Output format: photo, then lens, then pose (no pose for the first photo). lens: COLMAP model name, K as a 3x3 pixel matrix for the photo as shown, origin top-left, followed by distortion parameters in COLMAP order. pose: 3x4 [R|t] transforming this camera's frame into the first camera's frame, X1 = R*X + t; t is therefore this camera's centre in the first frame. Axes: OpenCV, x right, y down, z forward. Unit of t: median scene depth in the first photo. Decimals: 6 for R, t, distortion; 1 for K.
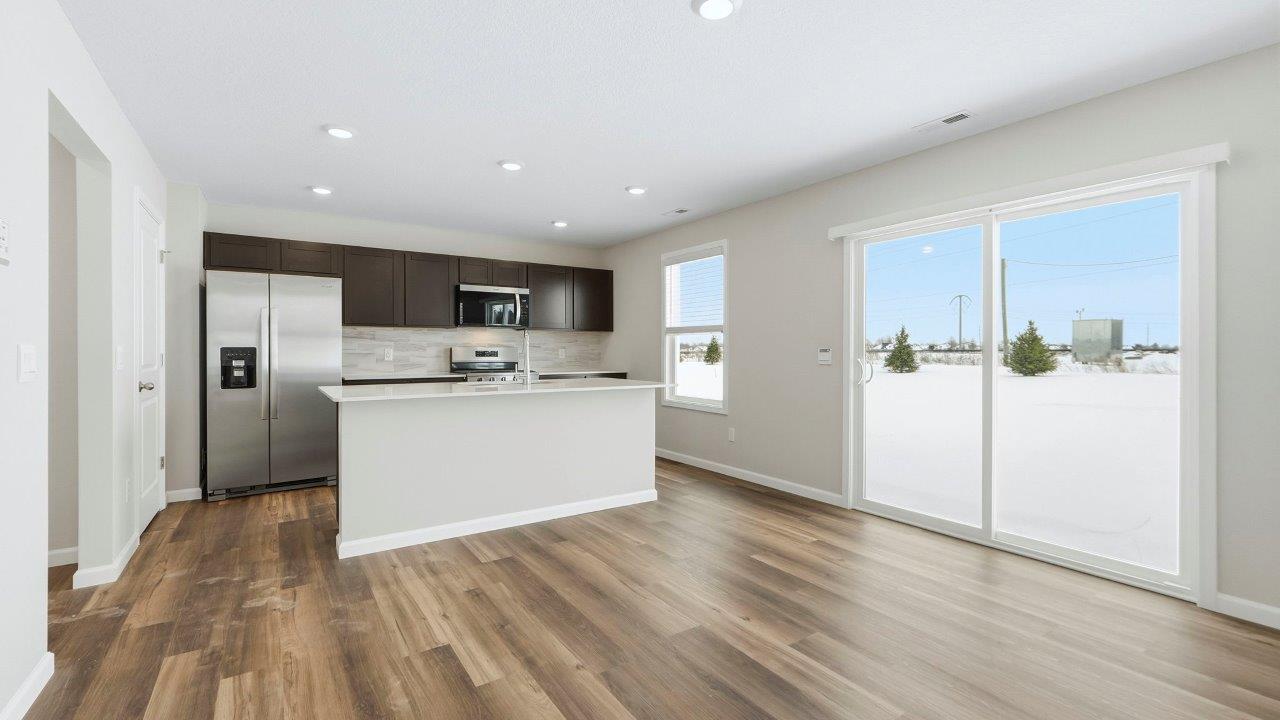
lens RADIAL K [[545.9, 0, 637.4], [0, 545.9, 351.4], [0, 0, 1]] dist [0.001065, 0.001385]
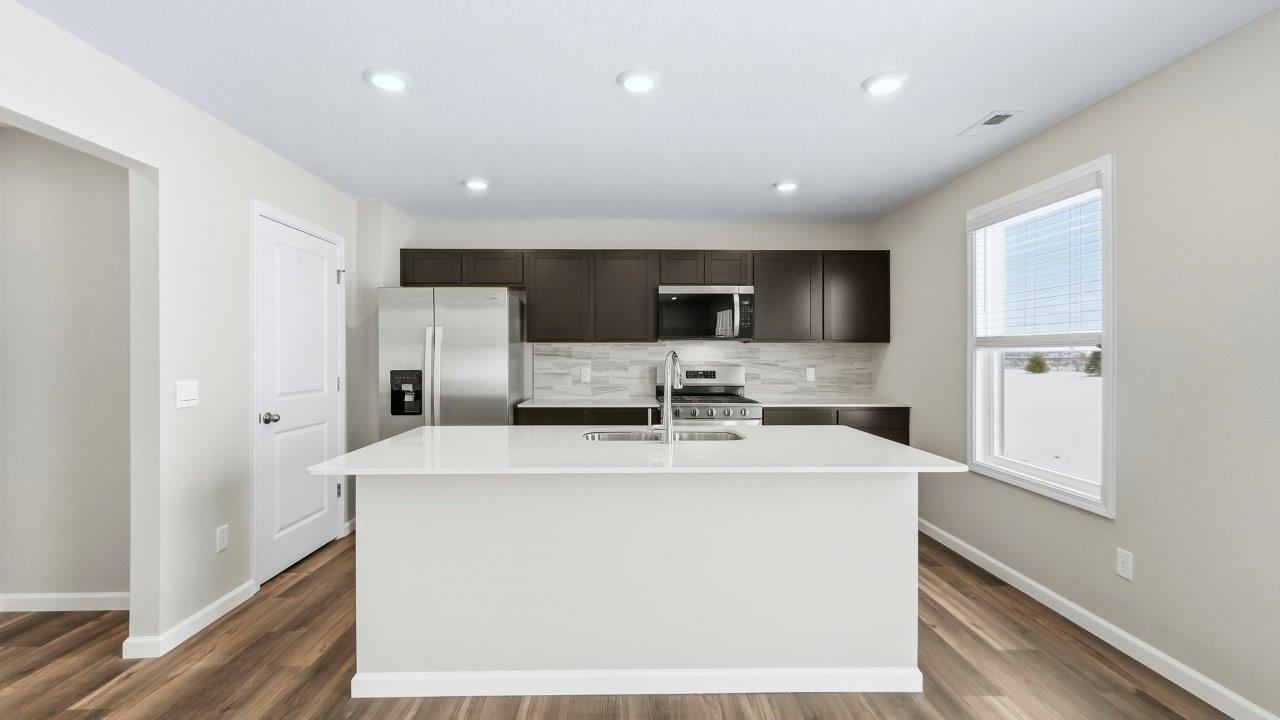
lens RADIAL K [[545.9, 0, 632.8], [0, 545.9, 354.6], [0, 0, 1]] dist [0.001065, 0.001385]
pose [[0.840893, 0.000998, -0.541200, 0.082282], [-0.001660, 0.999998, -0.000735, -0.032873], [0.541199, 0.001516, 0.840893, 0.432360]]
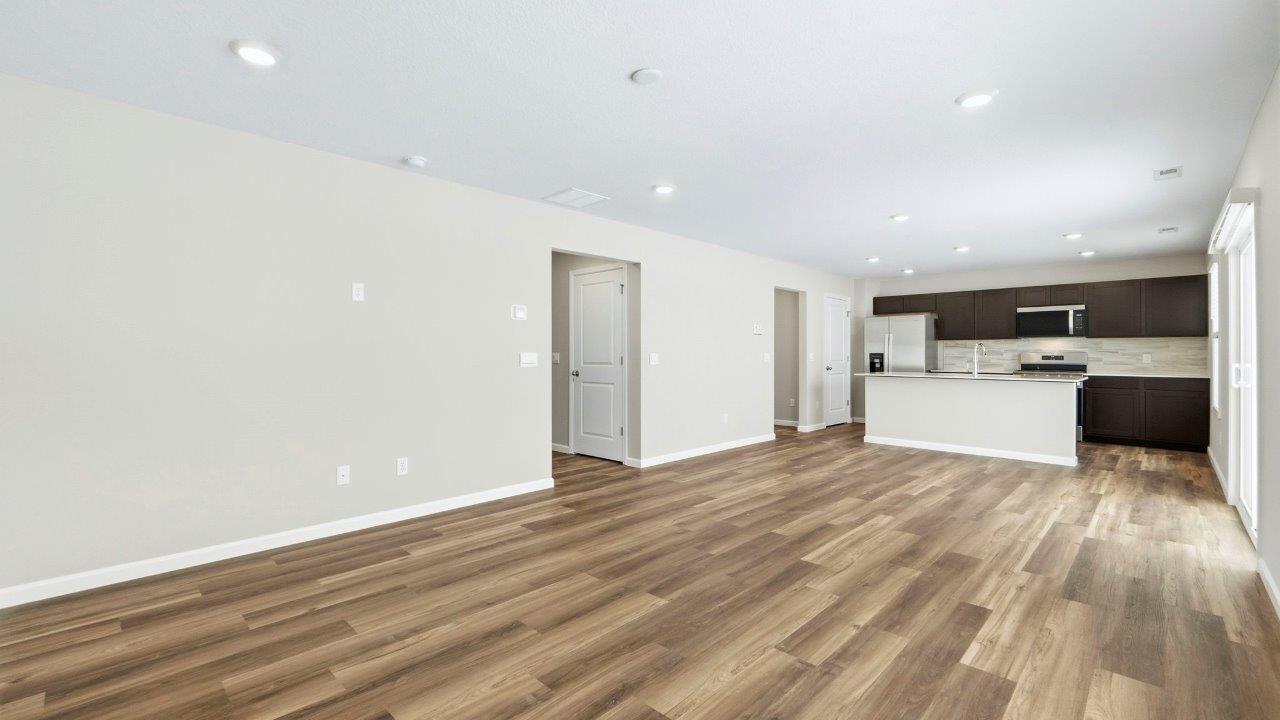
lens RADIAL K [[545.9, 0, 636.1], [0, 545.9, 353.5], [0, 0, 1]] dist [0.001065, 0.001385]
pose [[0.209007, 0.000364, -0.977914, 1.116712], [-0.005237, 0.999986, -0.000747, 0.000639], [0.977900, 0.005277, 0.209006, -0.338260]]
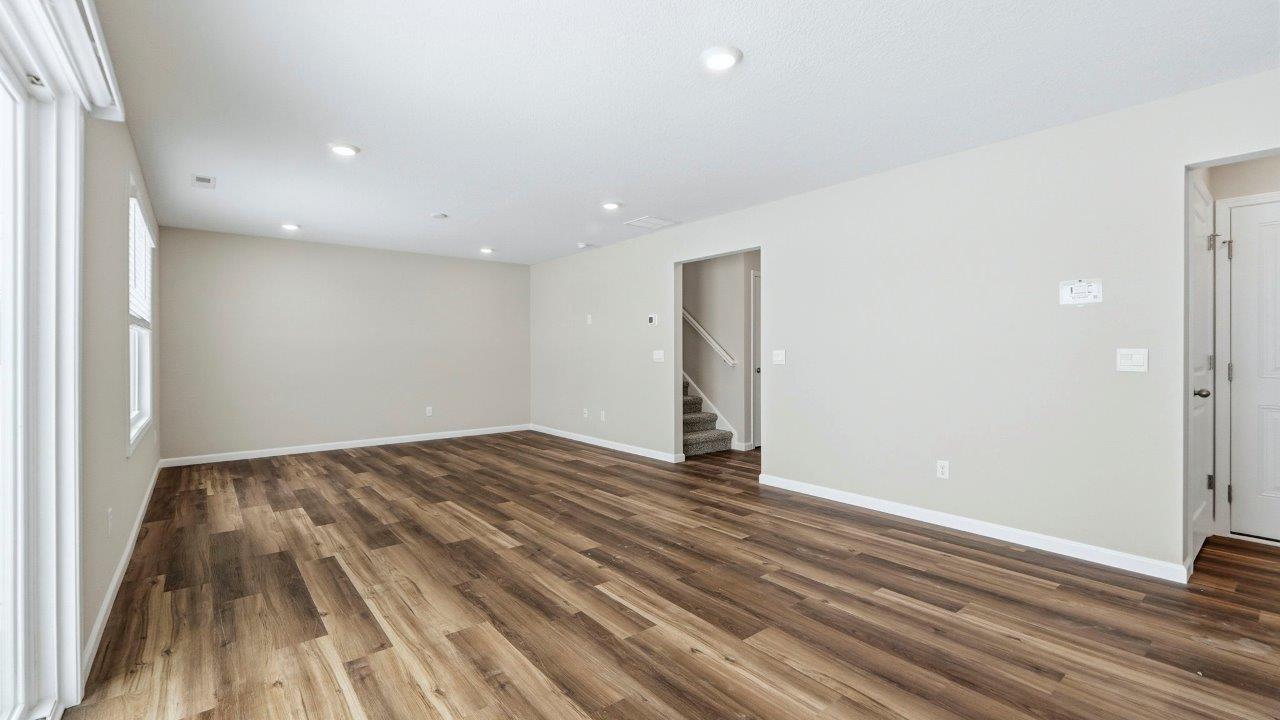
lens RADIAL K [[545.9, 0, 632.7], [0, 545.9, 349.9], [0, 0, 1]] dist [0.001065, 0.001385]
pose [[-0.996857, 0.000795, -0.079219, 0.205042], [0.000726, 0.999999, 0.000891, -0.004413], [0.079219, 0.000831, -0.996857, 1.040153]]
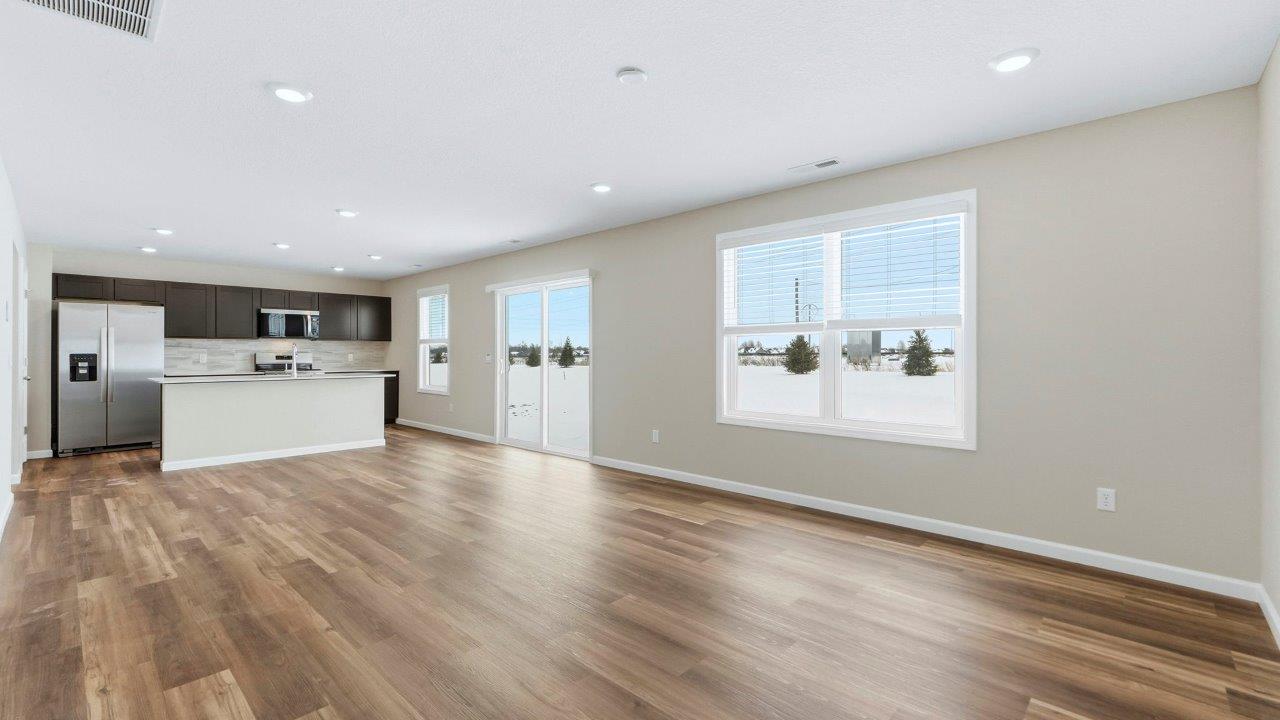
lens RADIAL K [[545.9, 0, 637.6], [0, 545.9, 351.0], [0, 0, 1]] dist [0.001065, 0.001385]
pose [[0.975424, -0.001206, 0.220333, 0.413728], [0.002911, 0.999968, -0.007414, 0.000522], [-0.220317, 0.007874, 0.975396, -0.784700]]
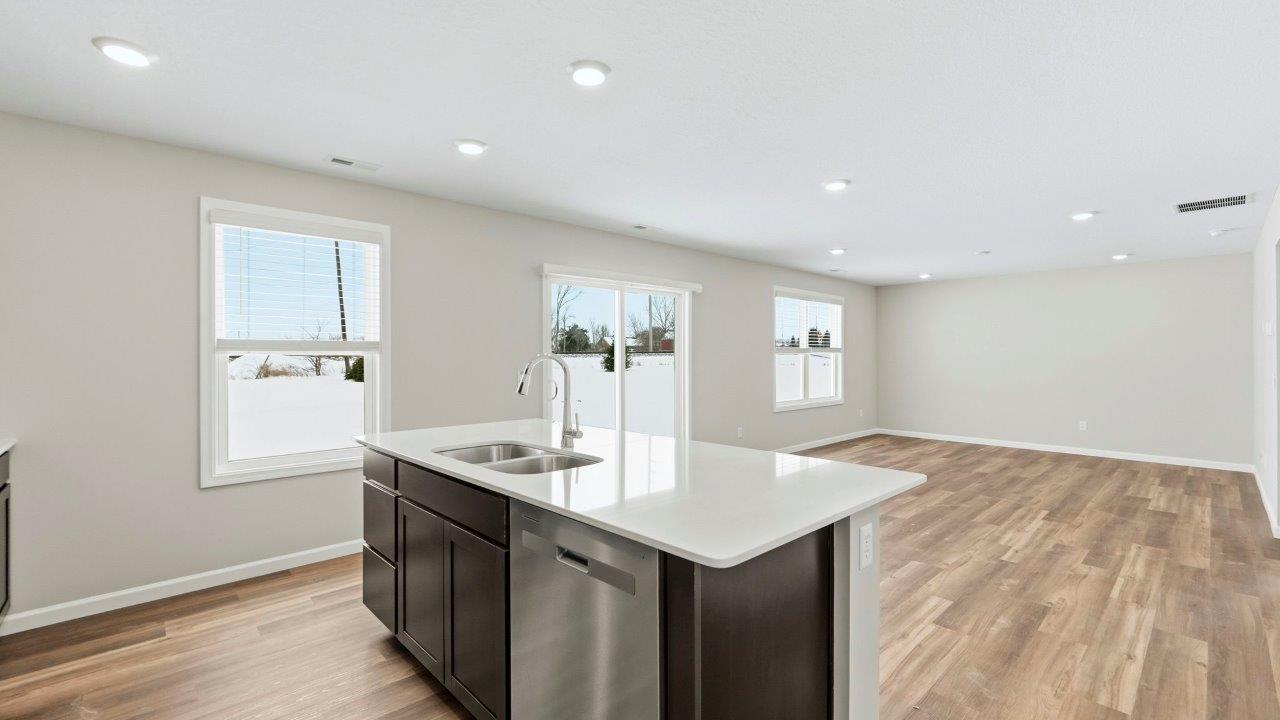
lens RADIAL K [[545.9, 0, 633.0], [0, 545.9, 357.3], [0, 0, 1]] dist [0.001065, 0.001385]
pose [[-0.162962, -0.005990, 0.986614, -0.728429], [0.001933, 0.999978, 0.006391, -0.037748], [-0.986630, 0.002948, -0.162947, 0.937732]]
